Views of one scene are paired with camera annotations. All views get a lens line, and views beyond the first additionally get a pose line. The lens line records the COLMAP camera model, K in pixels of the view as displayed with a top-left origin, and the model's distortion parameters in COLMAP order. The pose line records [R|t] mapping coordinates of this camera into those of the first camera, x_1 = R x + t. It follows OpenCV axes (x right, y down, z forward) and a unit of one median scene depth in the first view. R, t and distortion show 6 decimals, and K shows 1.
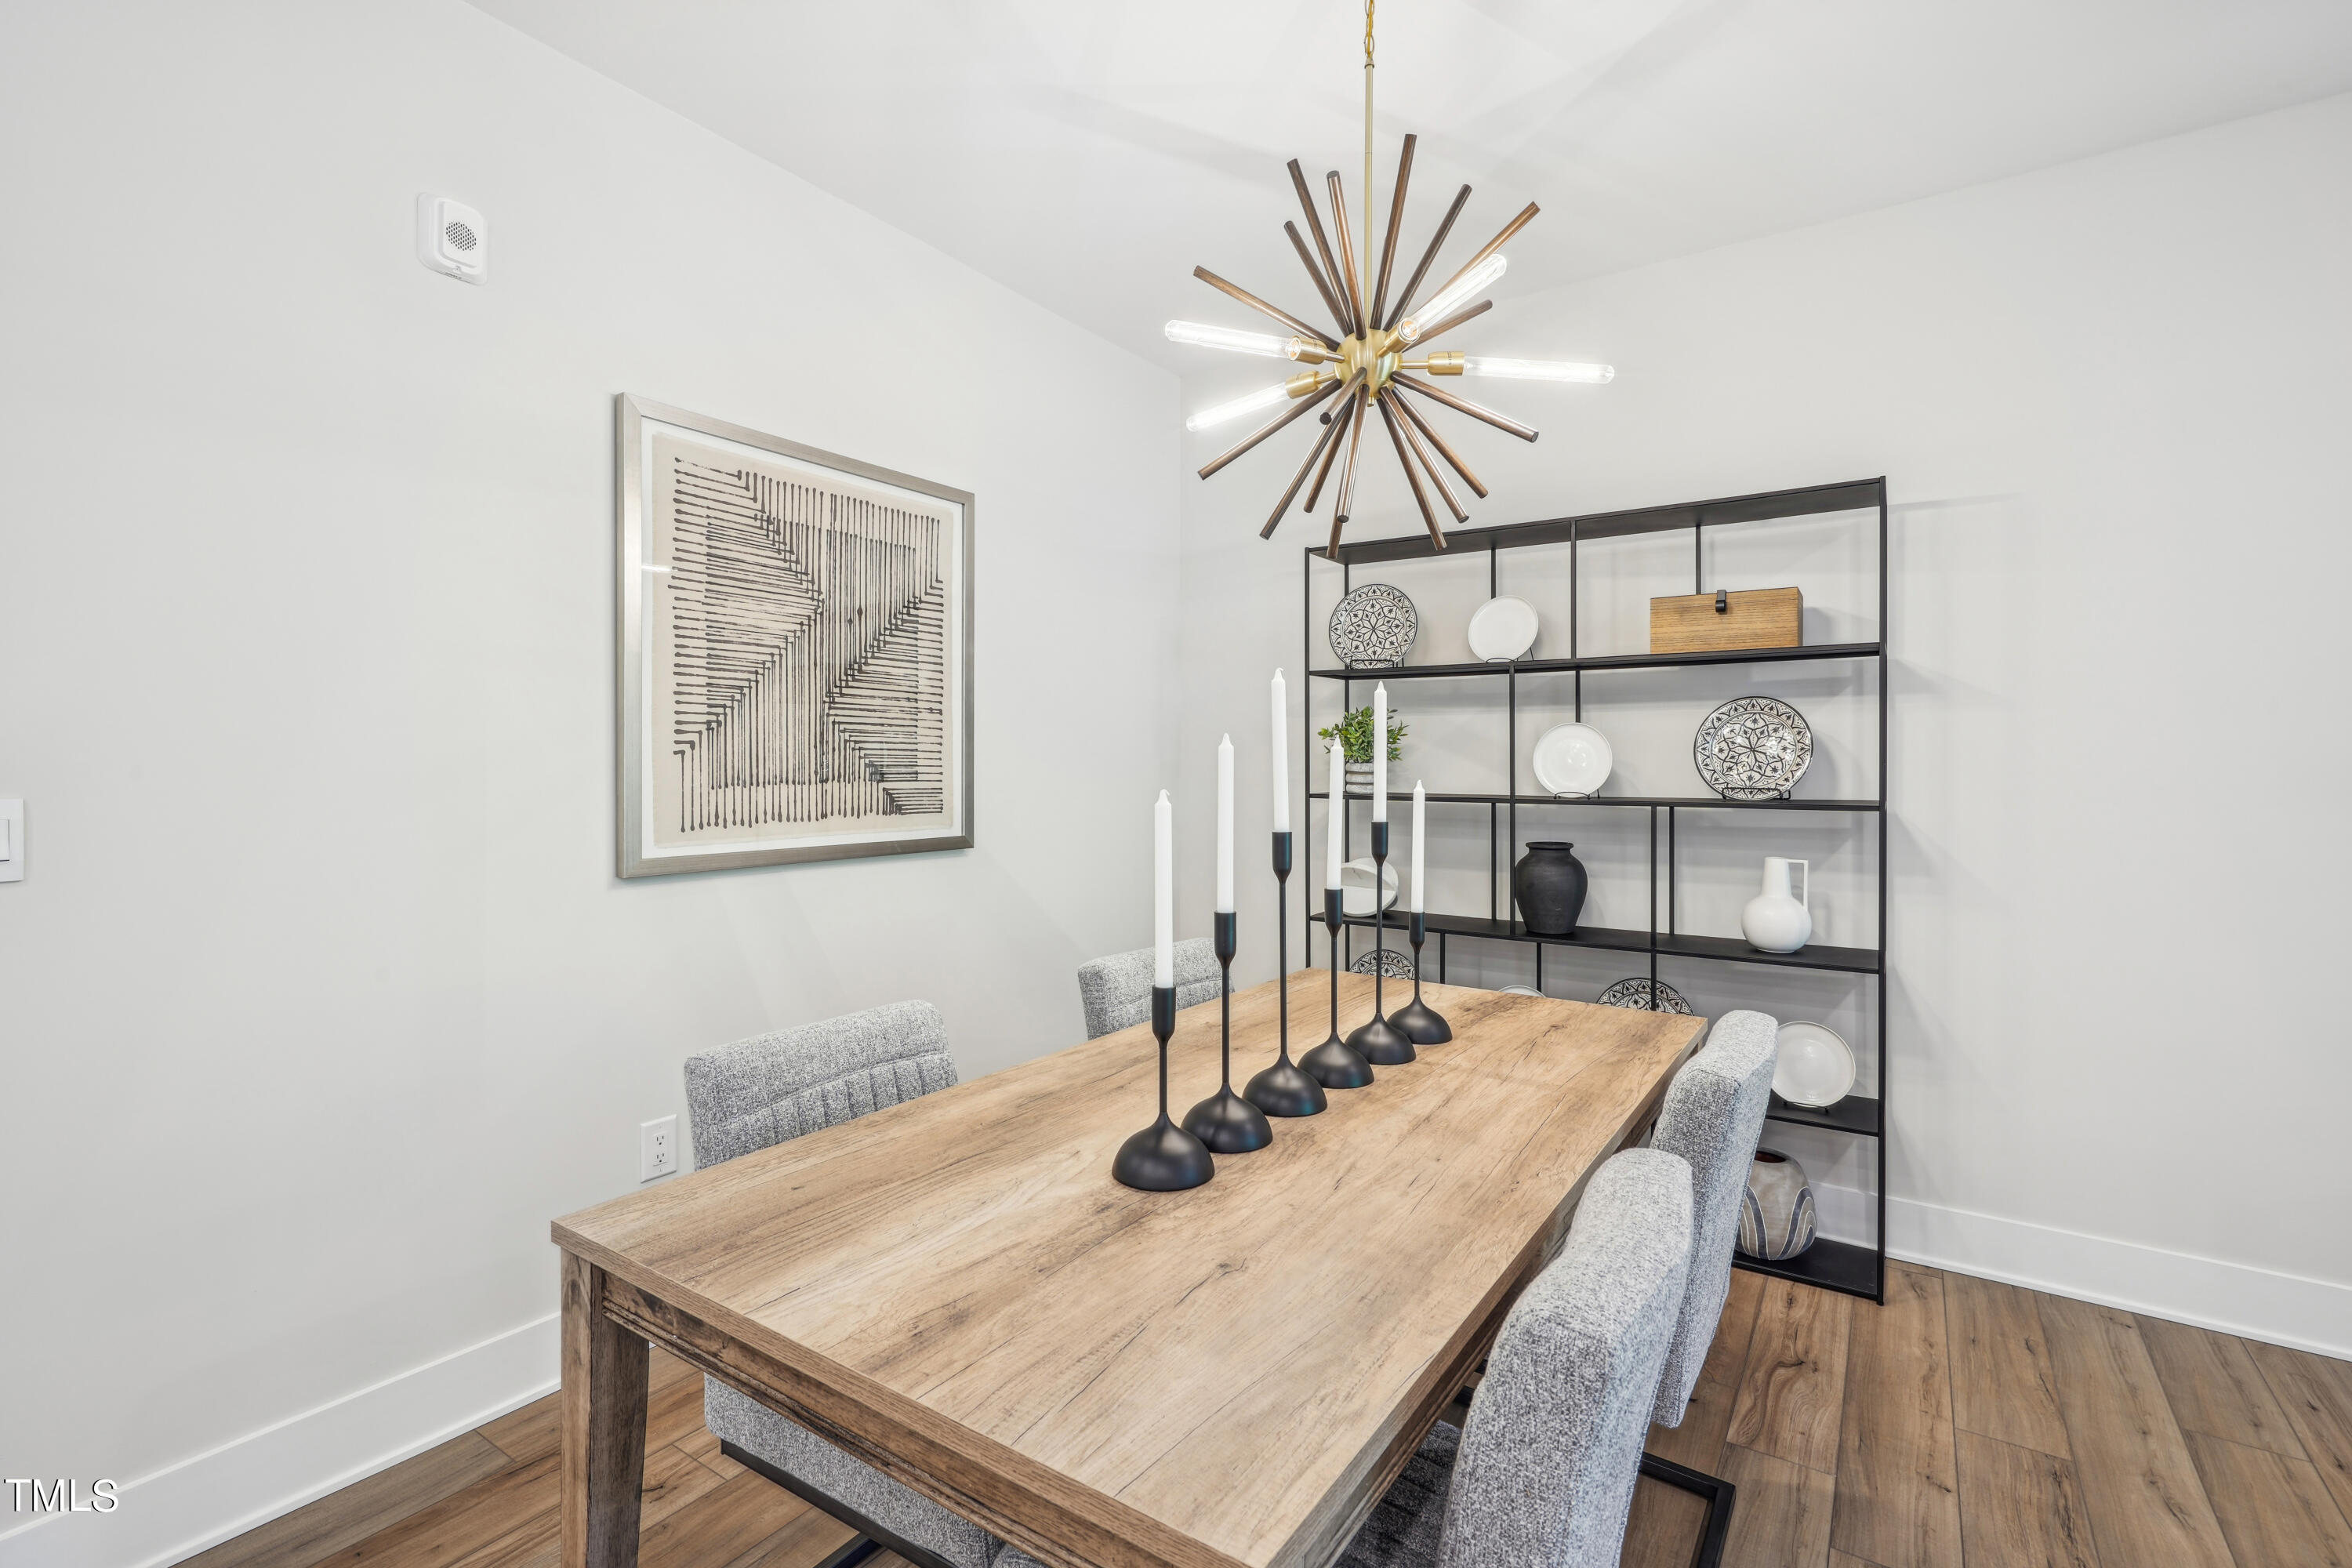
lens RADIAL K [[1061.7, 0, 1172.6], [0, 1061.7, 771.2], [0, 0, 1]] dist [-0.001299, 0.001037]
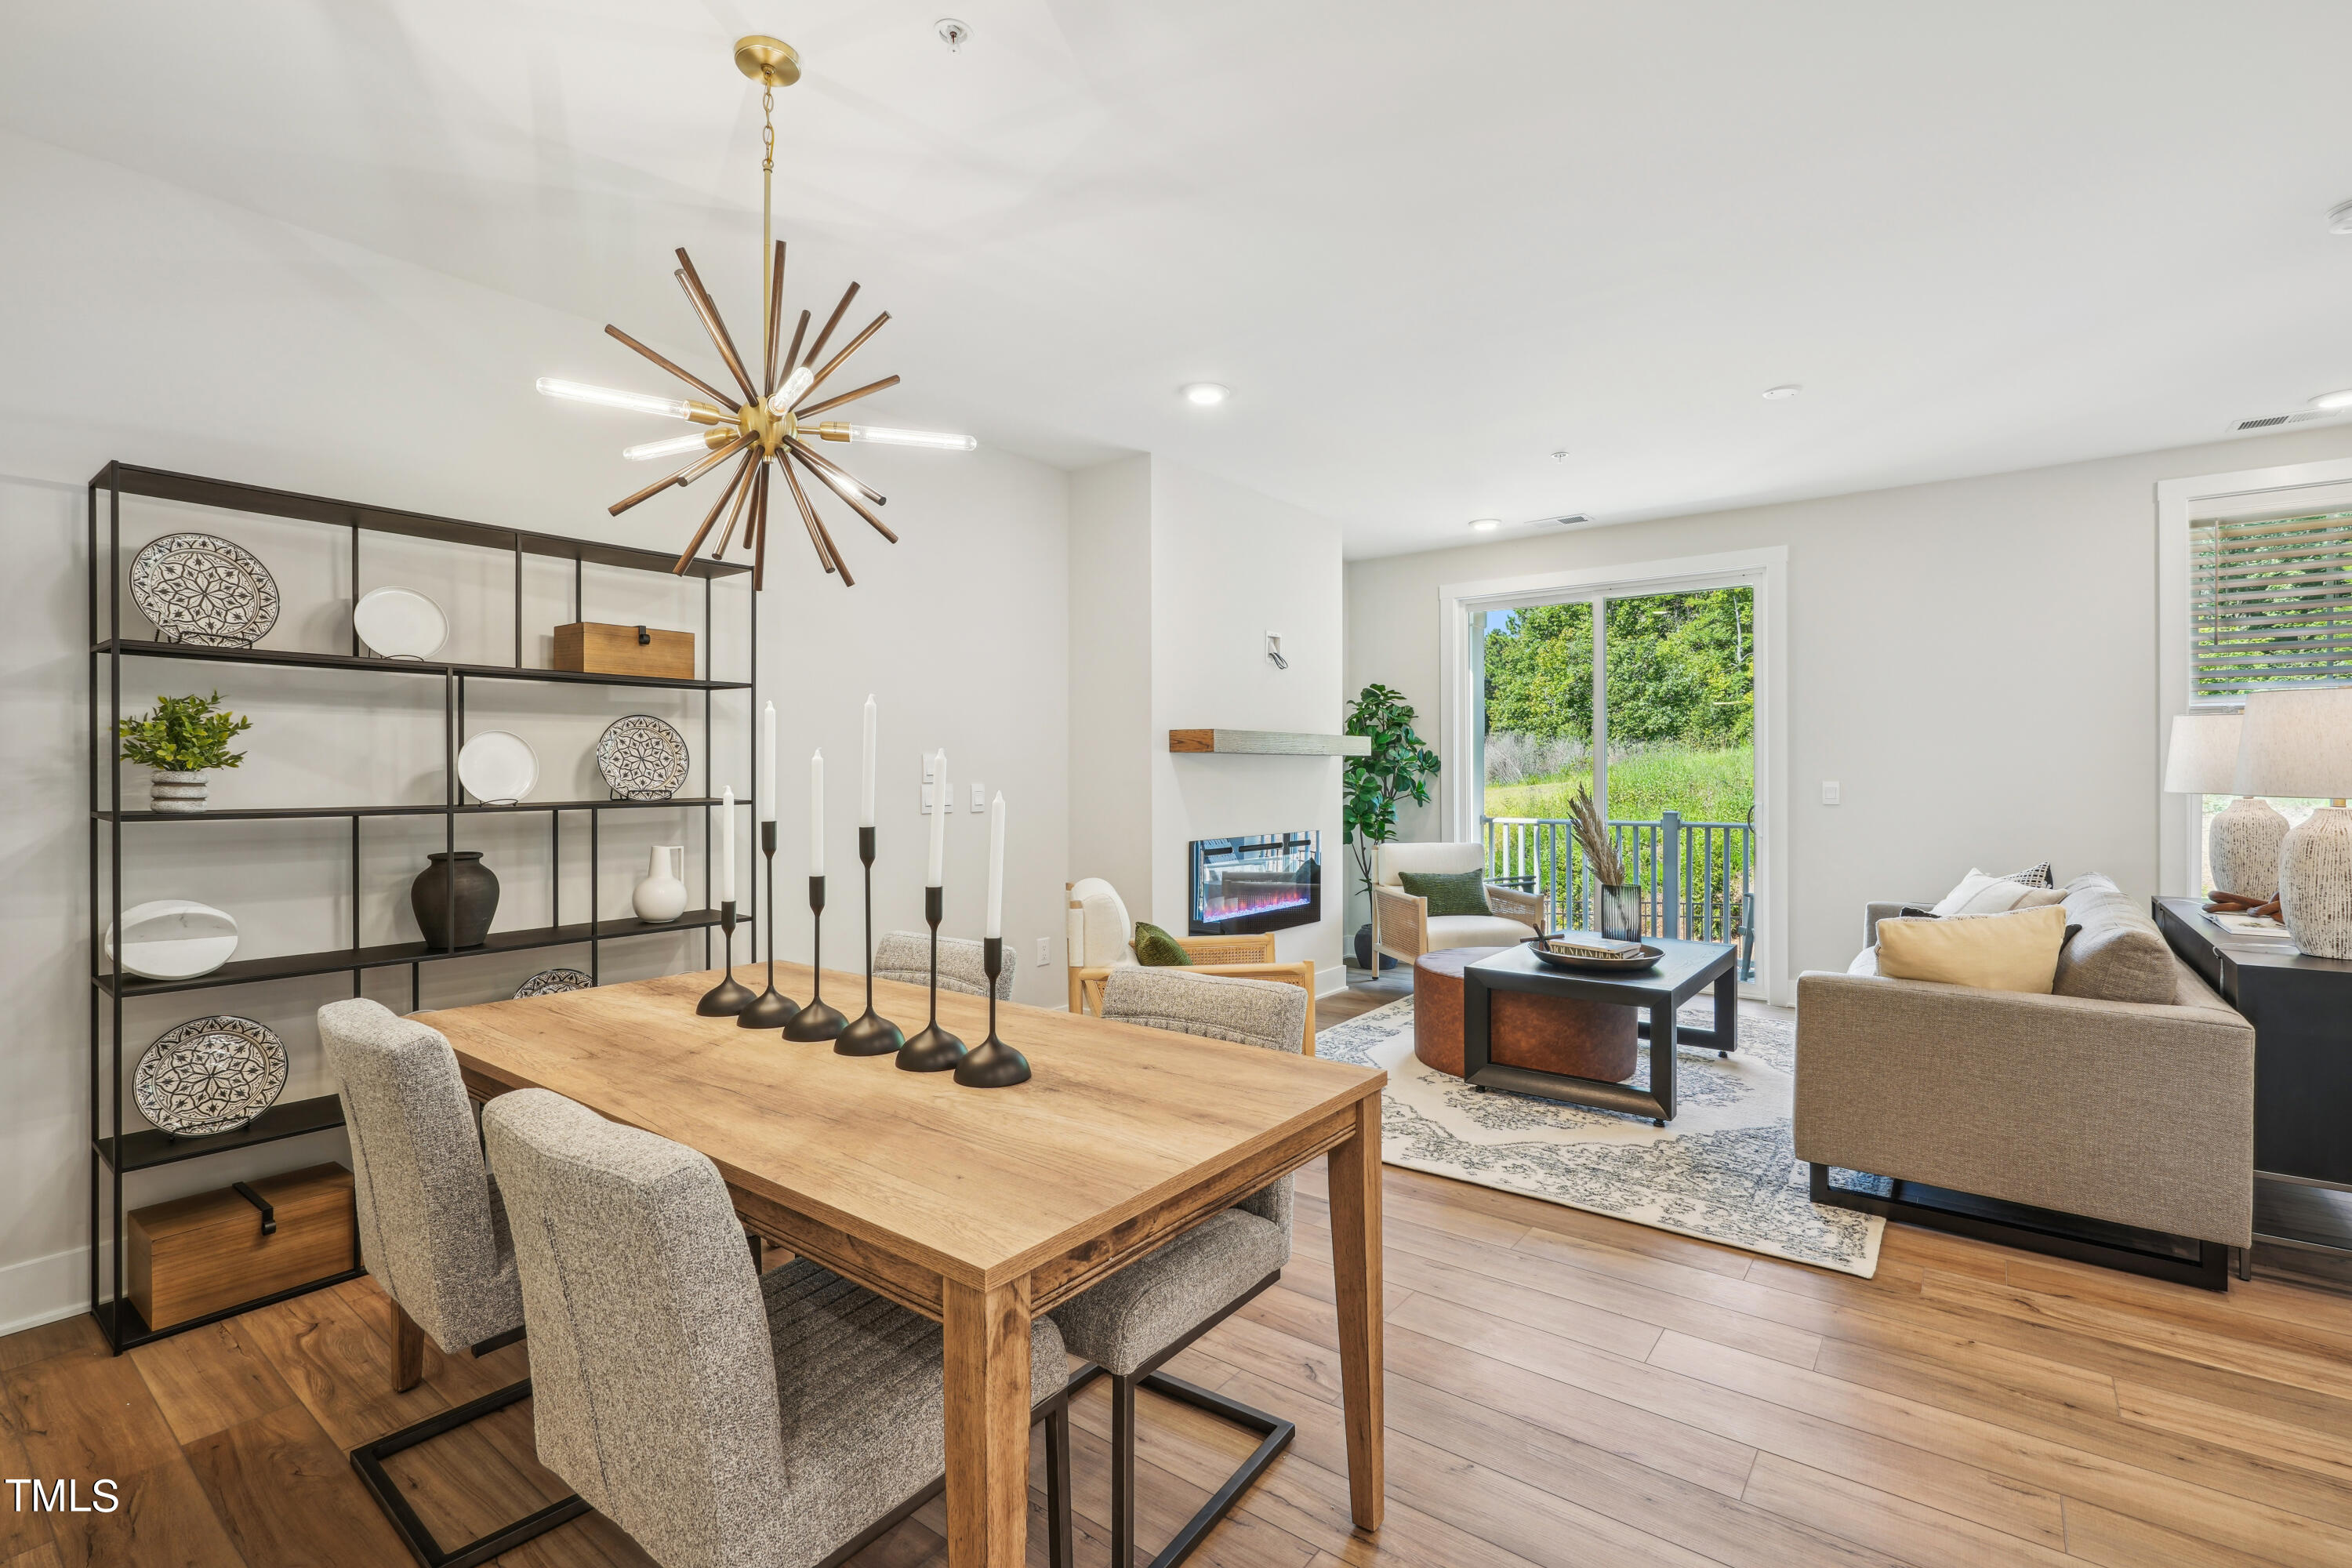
lens RADIAL K [[1061.7, 0, 1166.2], [0, 1061.7, 763.0], [0, 0, 1]] dist [-0.001299, 0.001037]
pose [[0.064094, 0.005335, 0.997930, -0.626130], [0.008891, 0.999943, -0.005917, -0.002819], [-0.997904, 0.009252, 0.064043, 0.328372]]
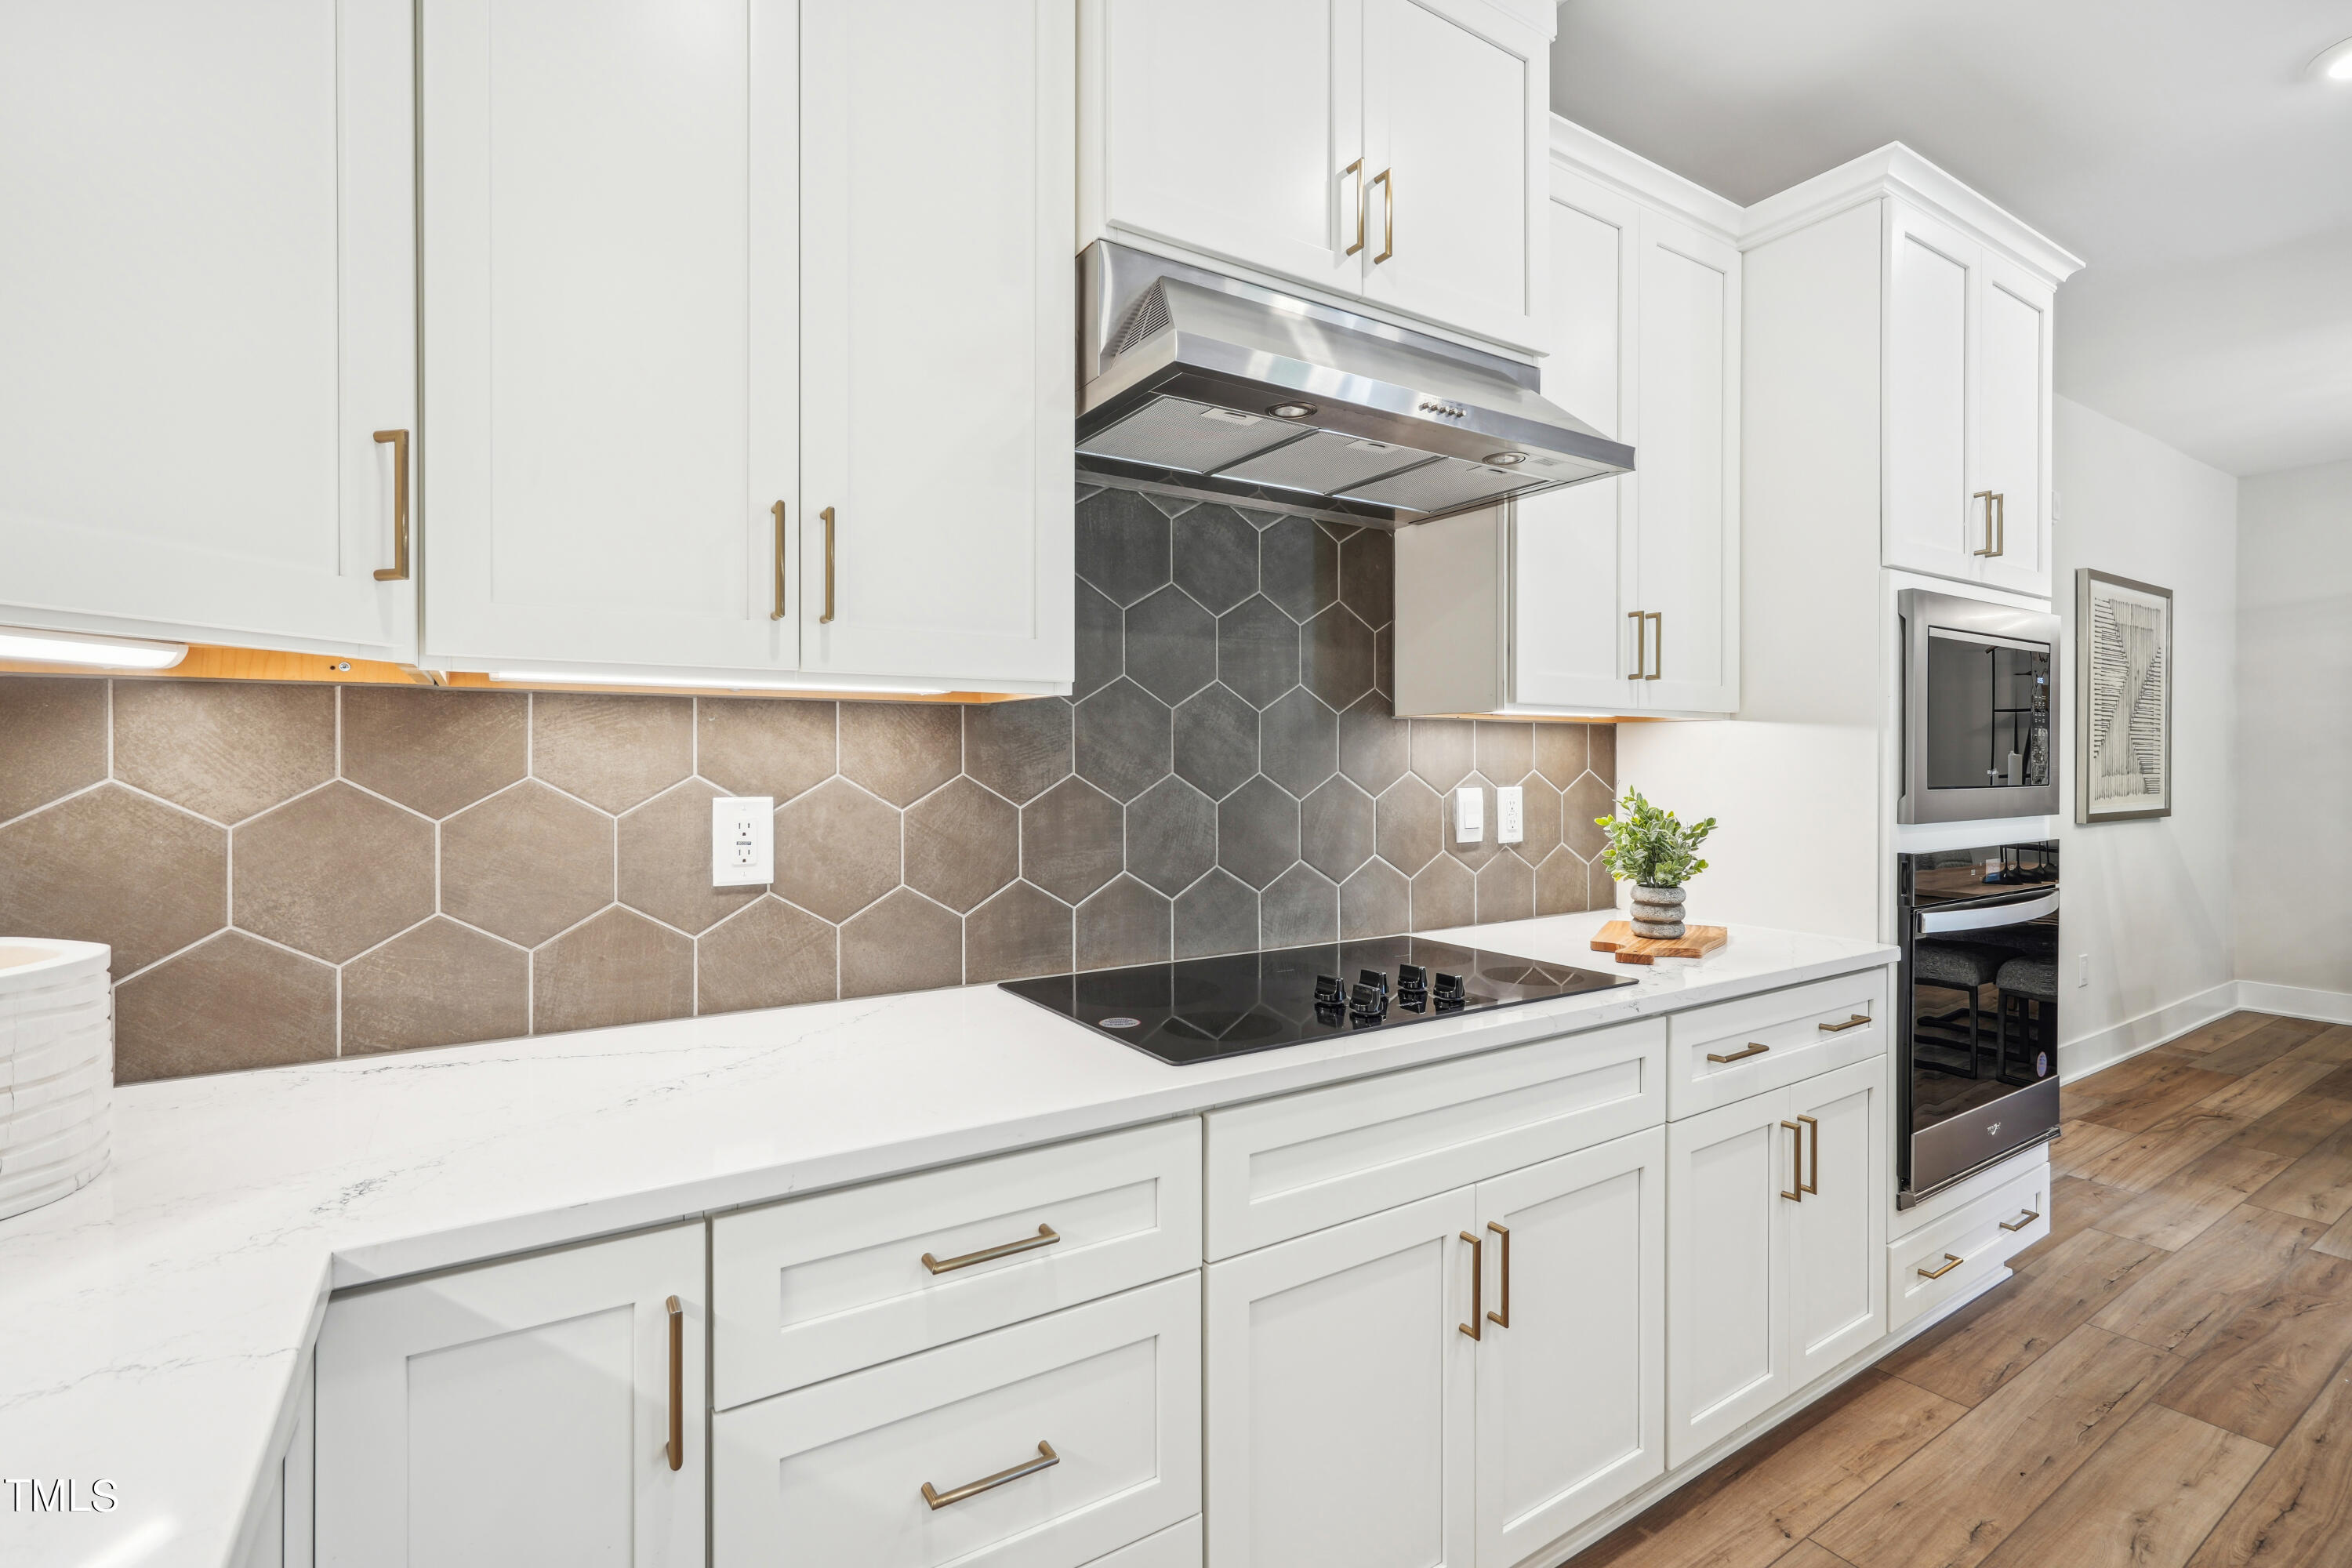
lens RADIAL K [[1061.7, 0, 1188.9], [0, 1061.7, 769.4], [0, 0, 1]] dist [-0.001299, 0.001037]
pose [[0.923673, -0.000736, -0.383182, -1.026128], [0.000294, 0.999999, -0.001212, 0.004772], [0.383183, 0.001007, 0.923672, -1.106559]]
